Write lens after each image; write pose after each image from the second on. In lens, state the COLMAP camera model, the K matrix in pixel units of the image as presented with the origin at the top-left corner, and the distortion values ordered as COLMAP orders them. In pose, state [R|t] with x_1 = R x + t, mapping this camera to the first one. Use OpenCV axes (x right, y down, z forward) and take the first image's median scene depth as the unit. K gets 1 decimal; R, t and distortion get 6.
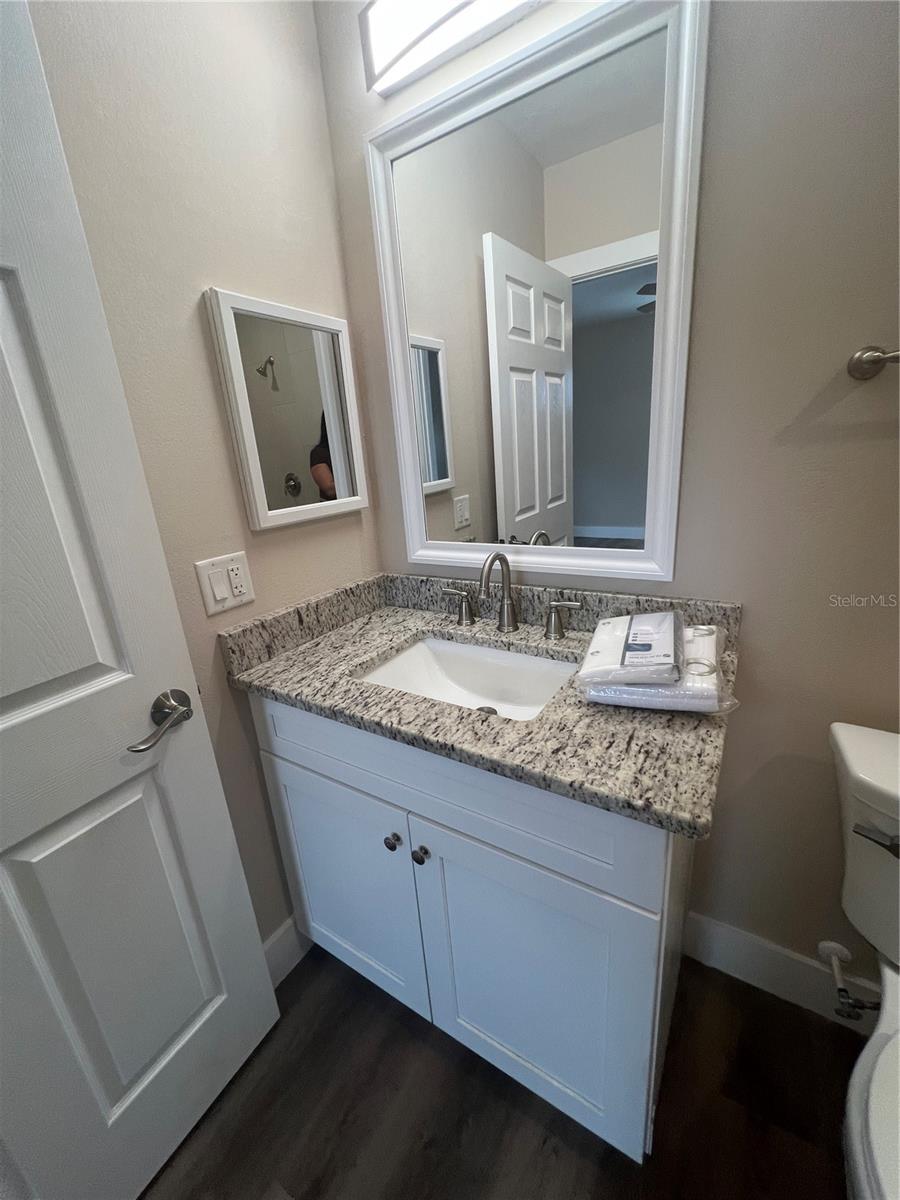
lens RADIAL K [[481.8, 0, 445.4], [0, 481.8, 596.9], [0, 0, 1]] dist [-0.002608, 0.000857]
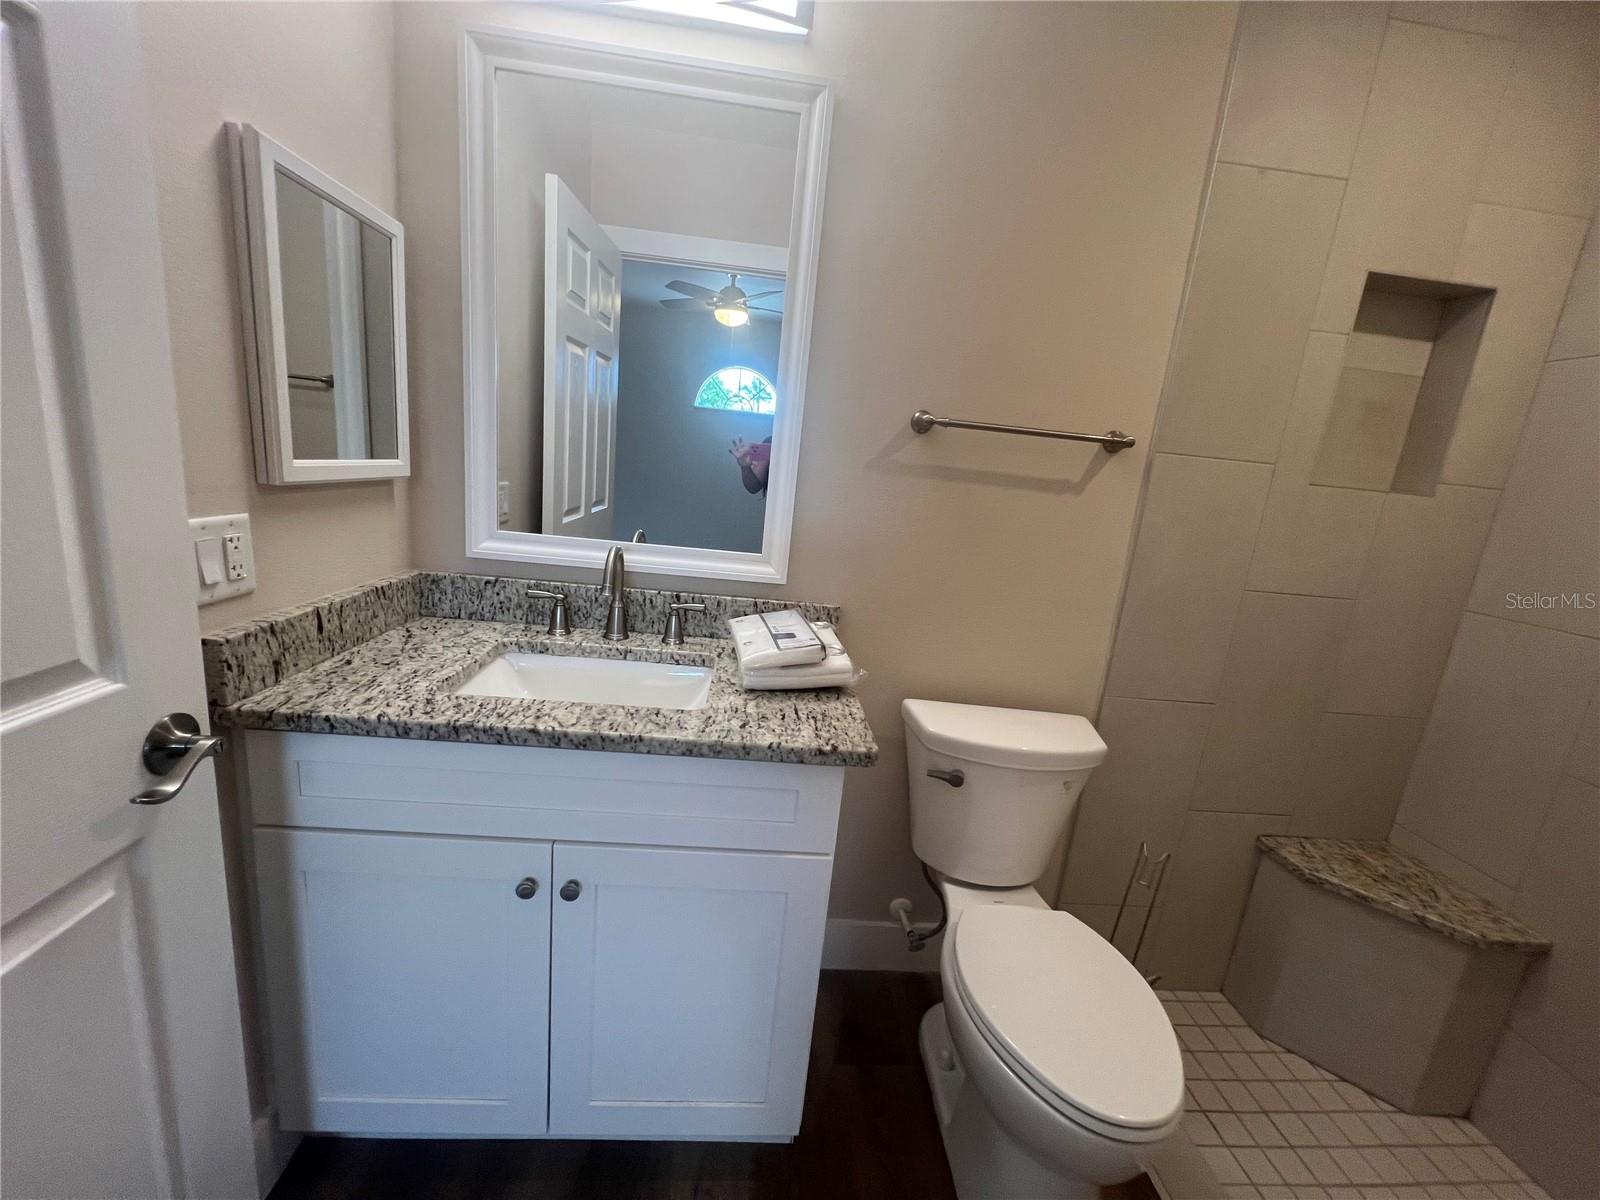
lens RADIAL K [[640.2, 0, 803.9], [0, 640.2, 595.3], [0, 0, 1]] dist [-0.002094, 0.000571]
pose [[0.789486, 0.029723, 0.613048, -0.359698], [0.020401, 0.997004, -0.074611, 0.097170], [-0.613429, 0.071411, 0.786515, -0.134406]]
